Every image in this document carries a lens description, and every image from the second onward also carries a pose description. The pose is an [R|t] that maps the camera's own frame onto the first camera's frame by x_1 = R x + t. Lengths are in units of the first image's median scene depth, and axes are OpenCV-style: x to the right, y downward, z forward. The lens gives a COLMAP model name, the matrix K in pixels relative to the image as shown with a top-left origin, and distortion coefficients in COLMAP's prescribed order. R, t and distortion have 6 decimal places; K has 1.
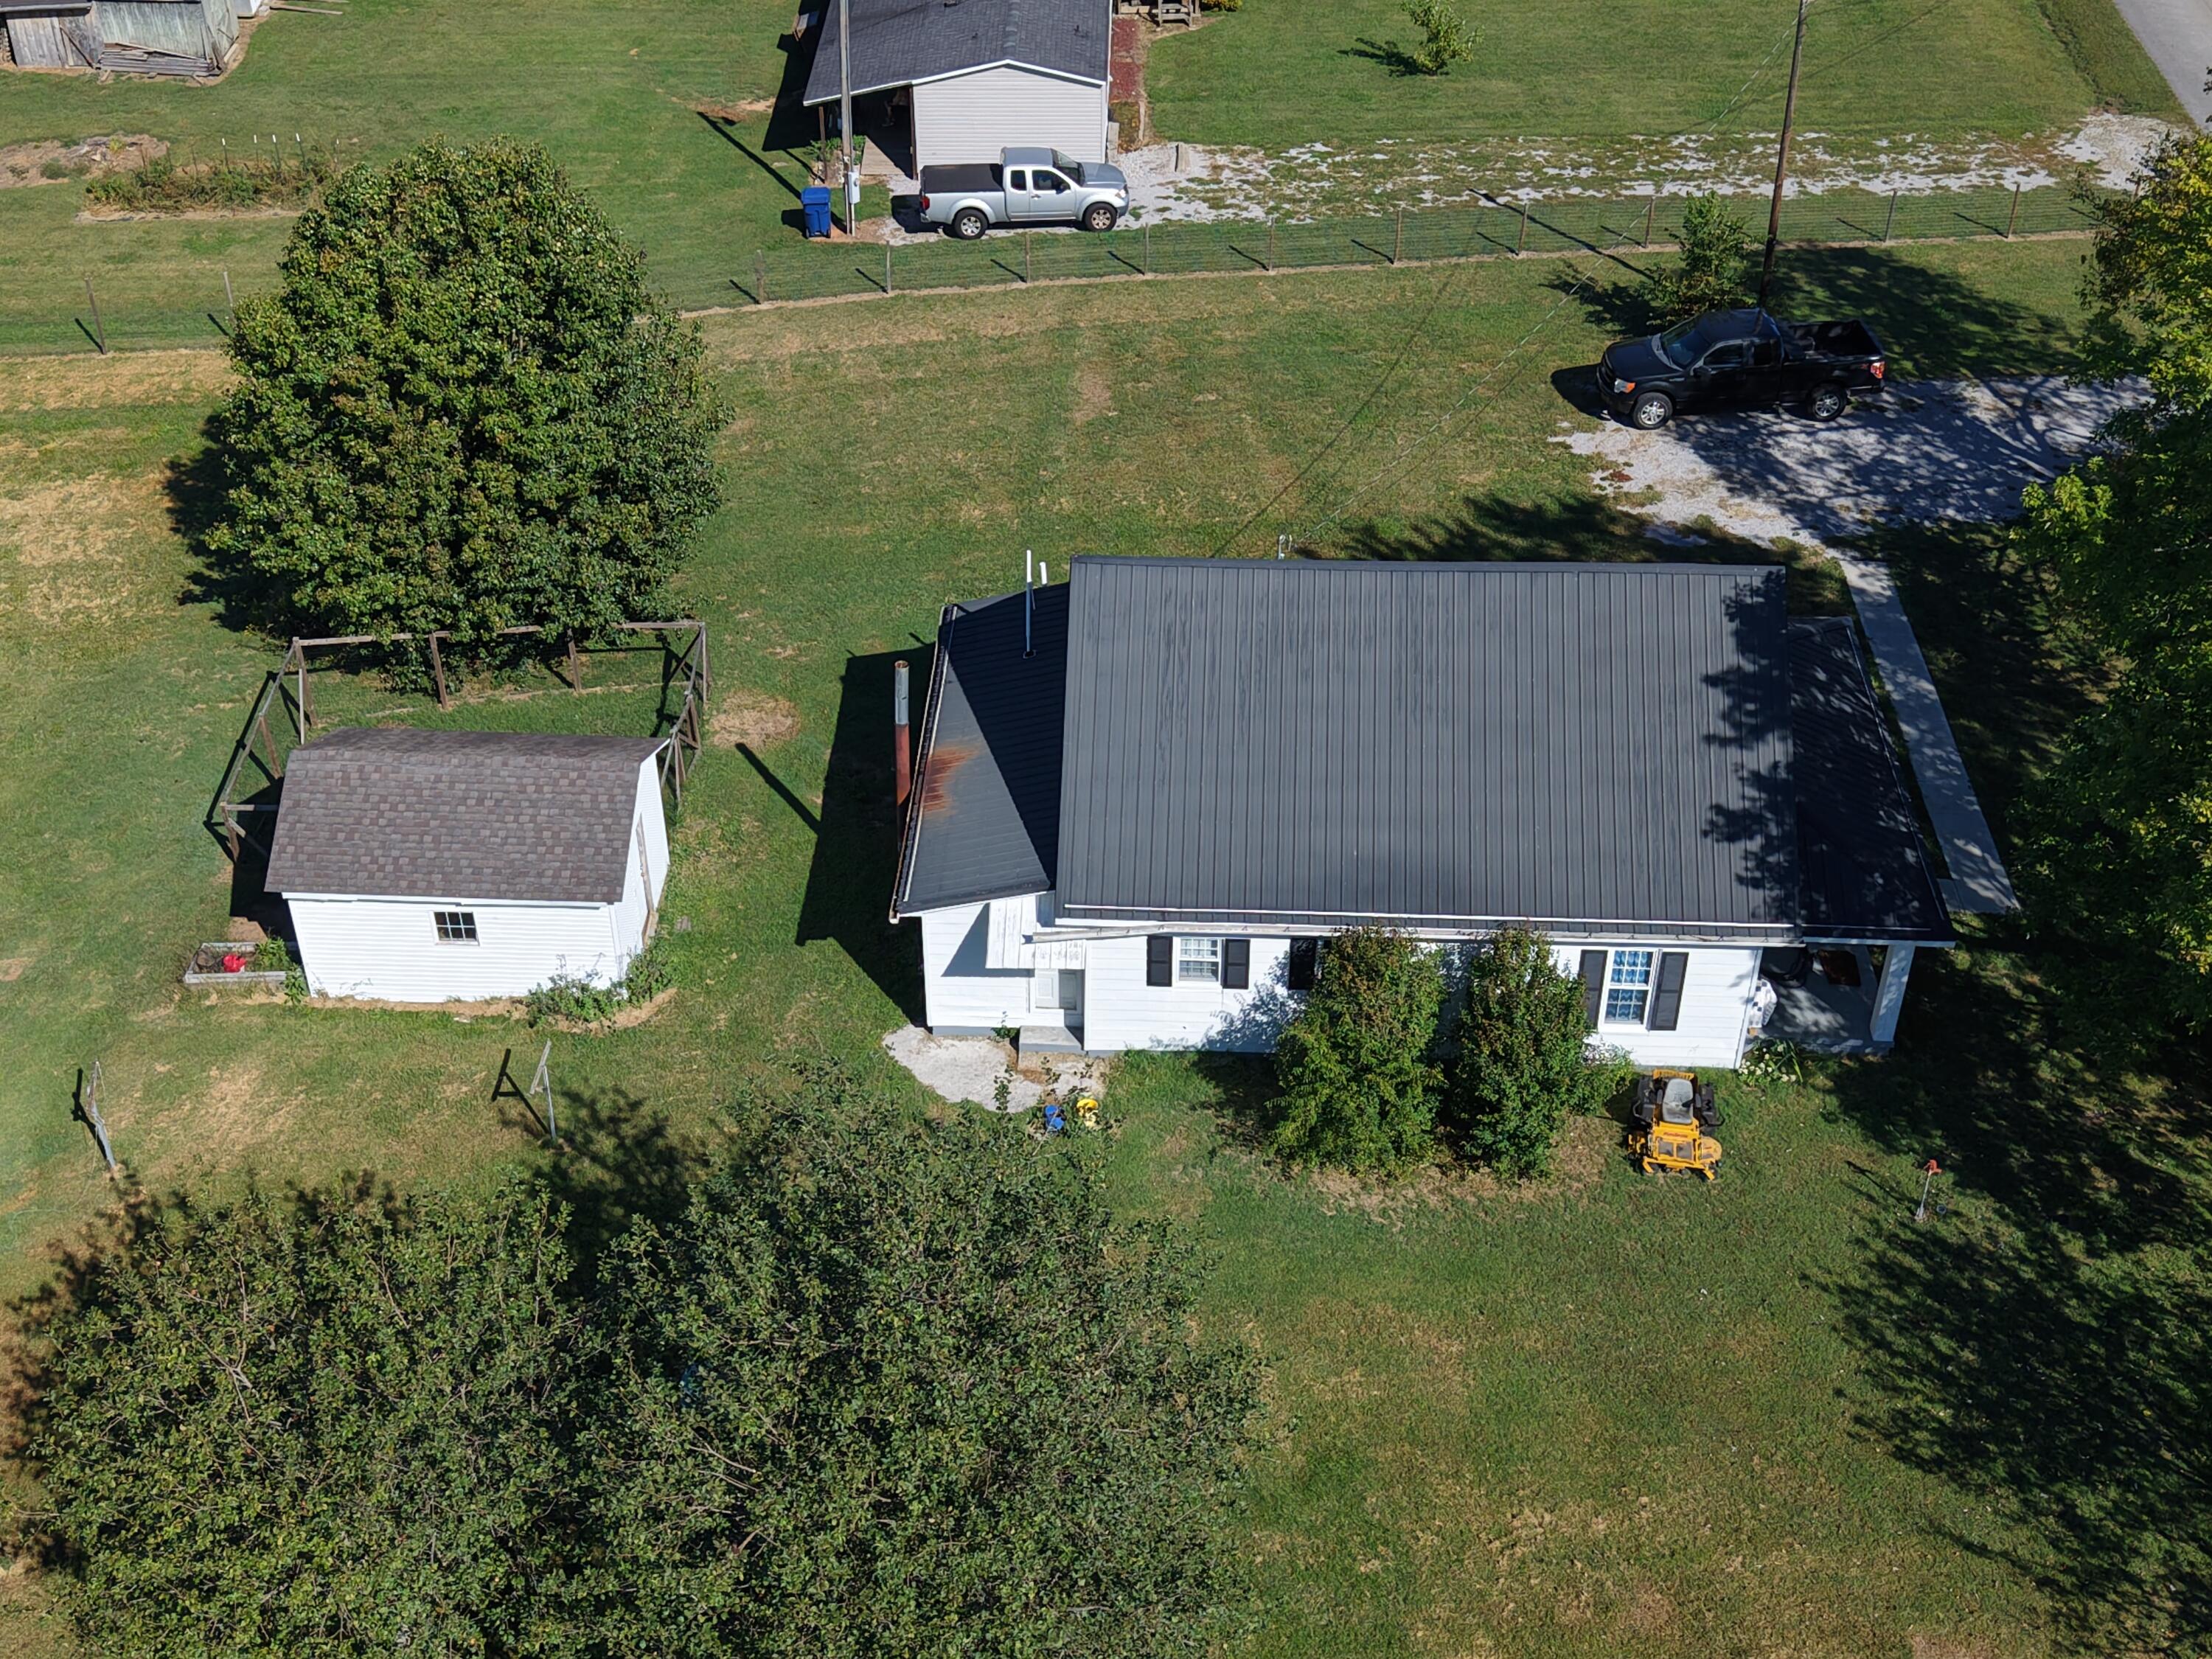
lens RADIAL K [[2644.3, 0, 1111.5], [0, 2644.3, 837.9], [0, 0, 1]] dist [0.168782, -0.466375]
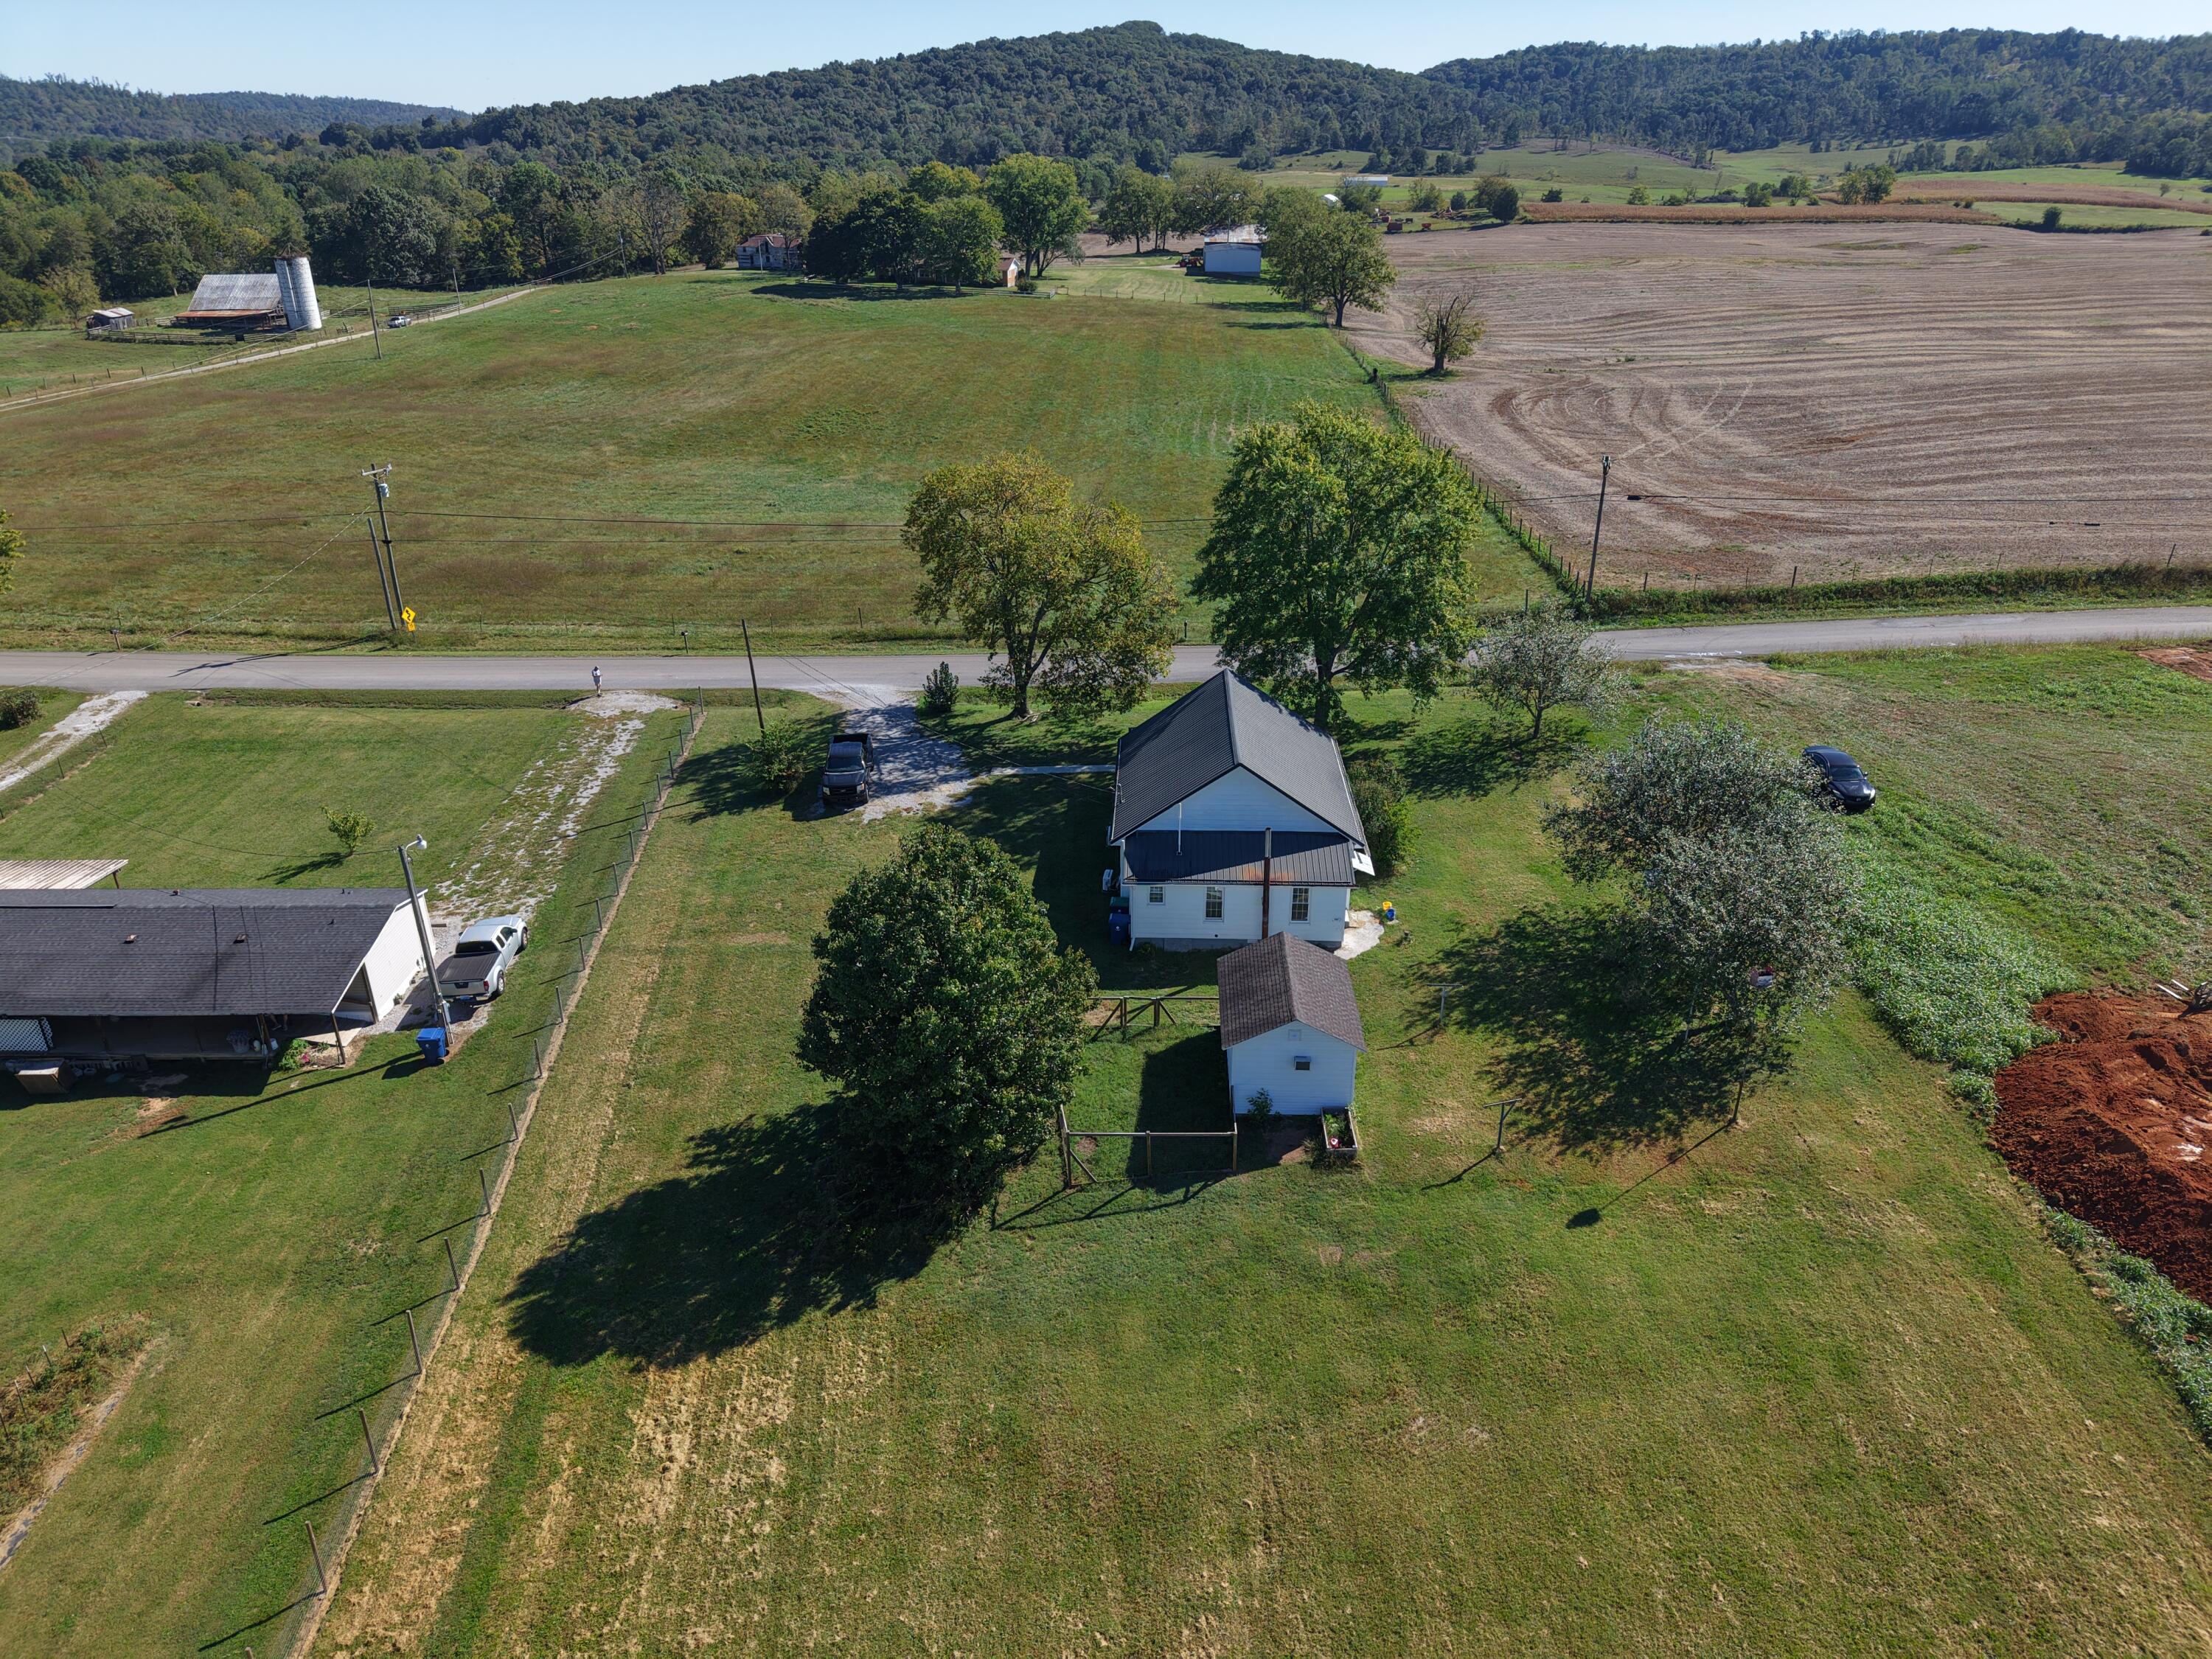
lens RADIAL K [[1474.1, 0, 1106.0], [0, 1474.1, 829.5], [0, 0, 1]] dist [0.037114, -0.028179]
pose [[-0.012224, -0.416309, 0.909141, -1.190494], [0.620061, 0.710134, 0.333518, -0.556695], [-0.784458, 0.567800, 0.249456, 0.766477]]
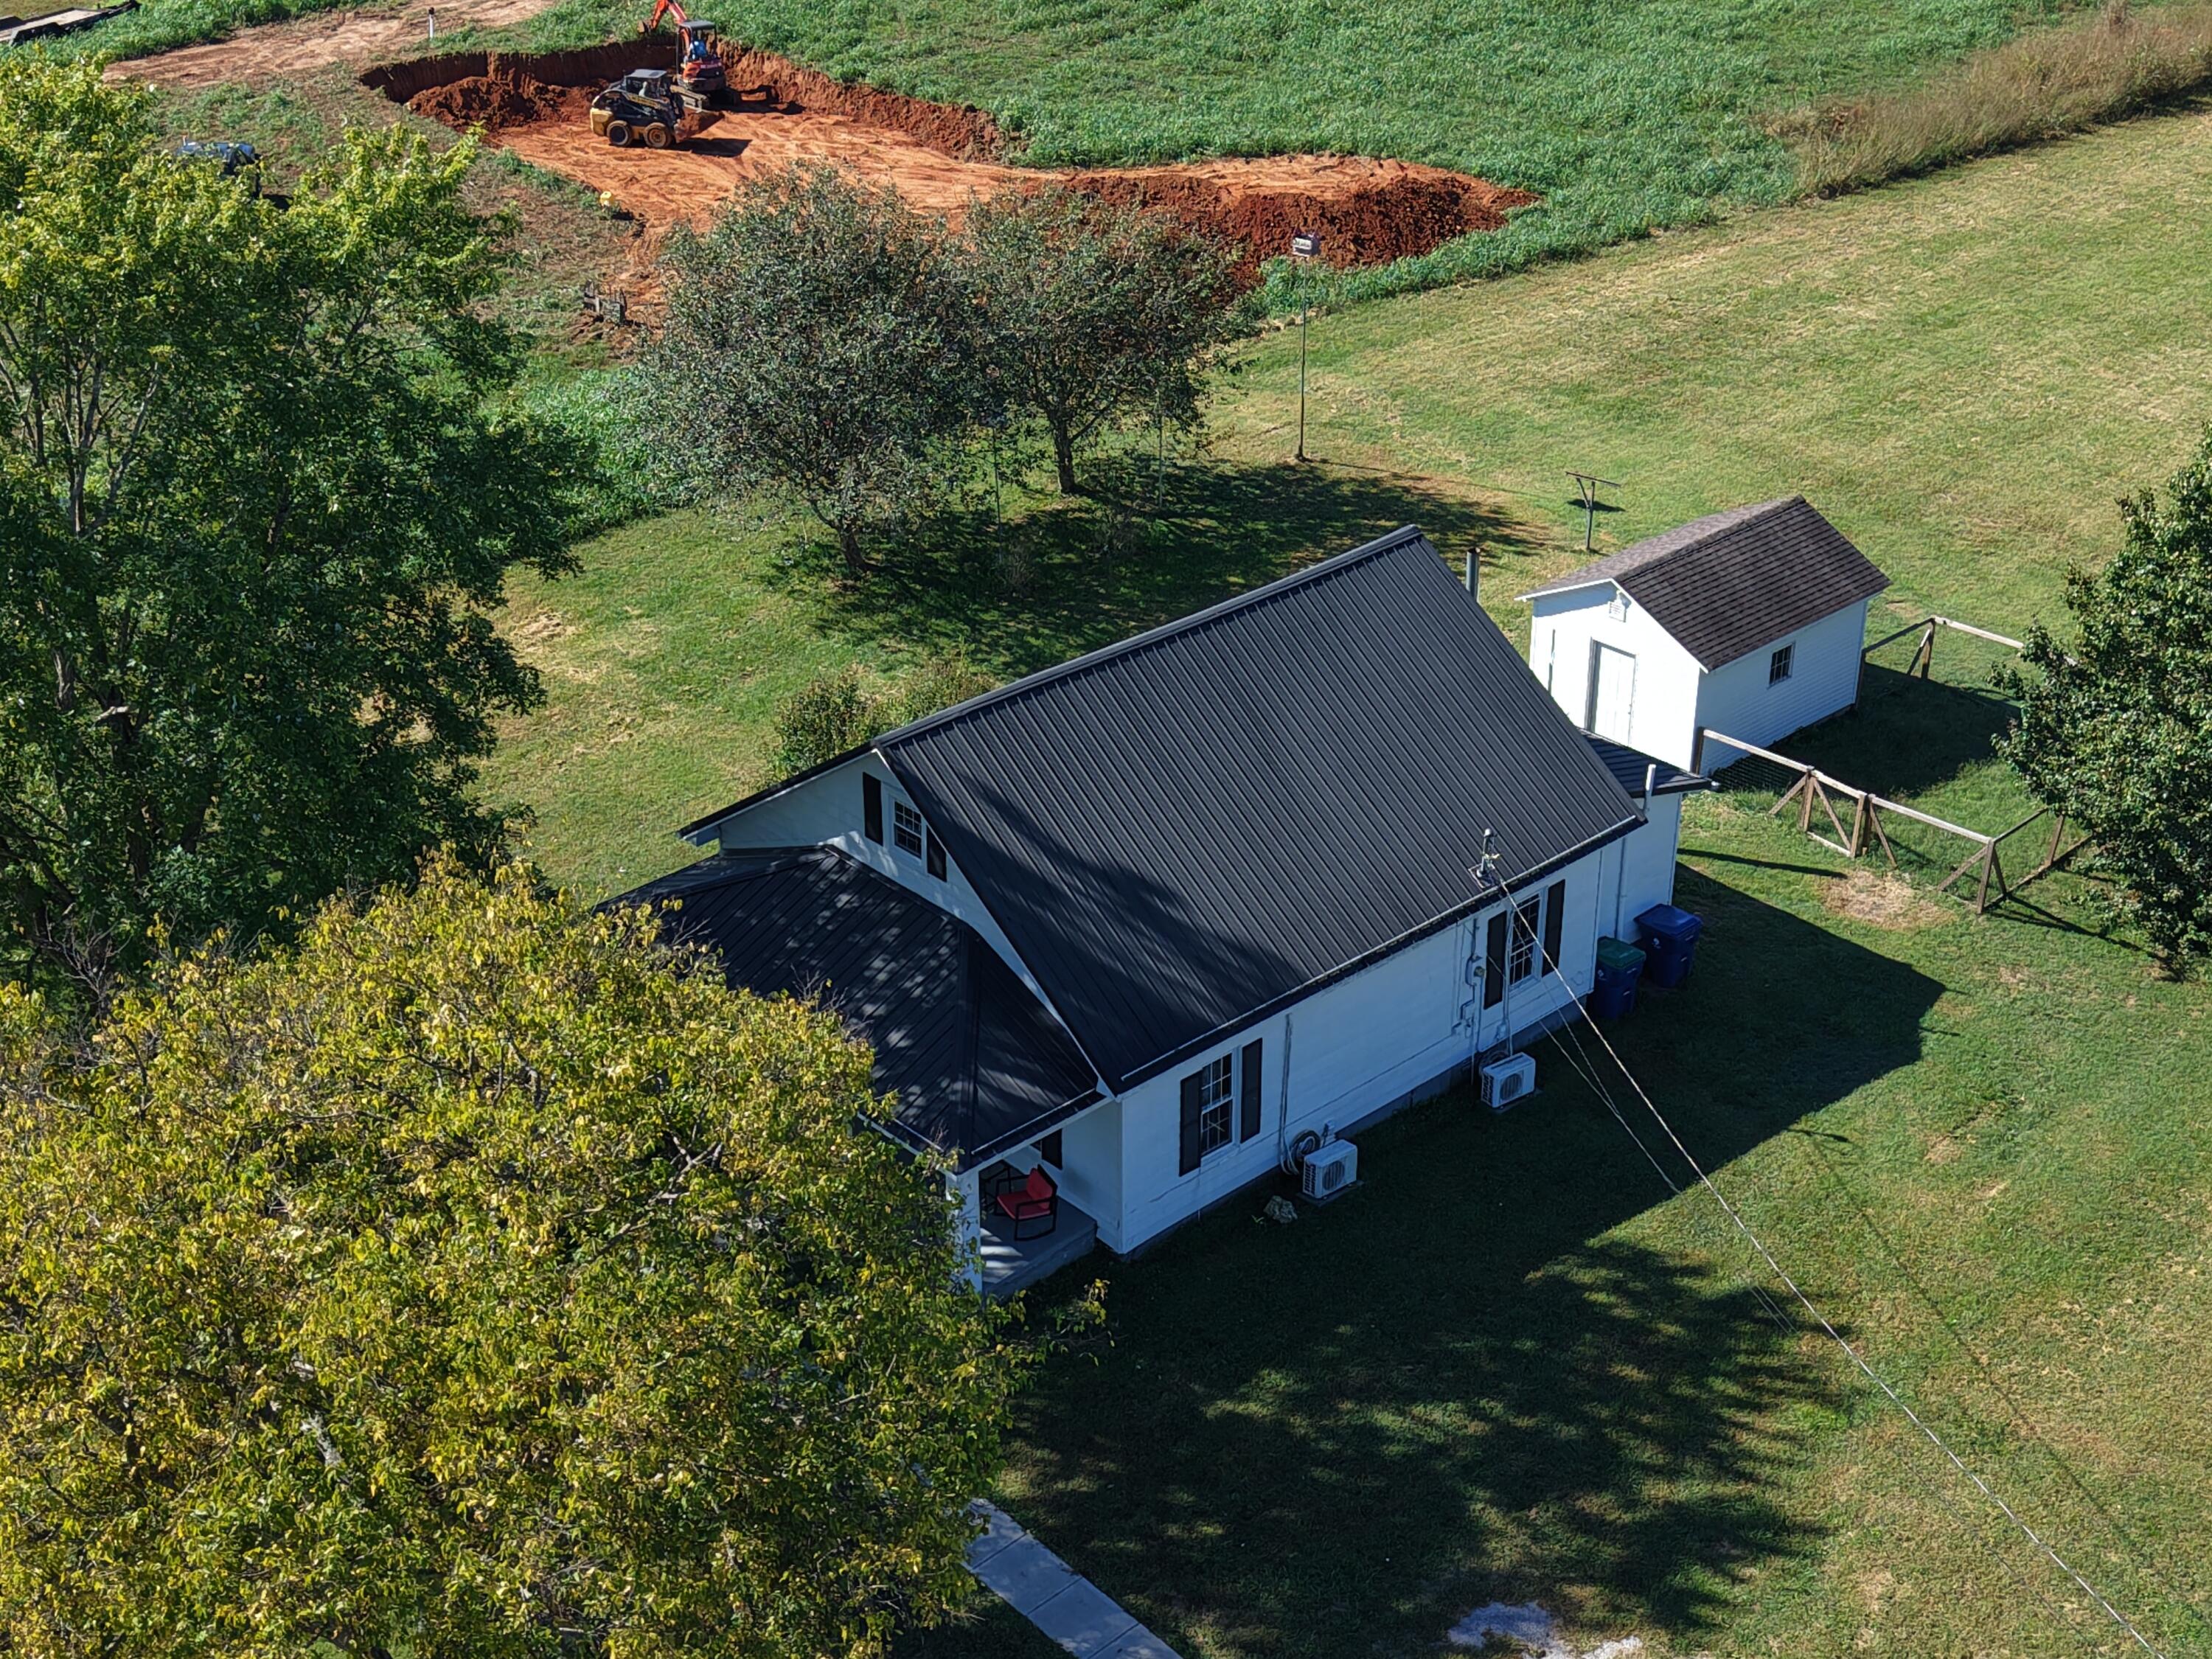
lens RADIAL K [[2860.2, 0, 1108.8], [0, 2860.2, 735.0], [0, 0, 1]] dist [0.126987, -0.428593]
pose [[-0.700320, 0.319392, -0.638390, 0.762367], [-0.441023, 0.509620, 0.738773, -0.792311], [0.561294, 0.798922, -0.216038, 1.184316]]
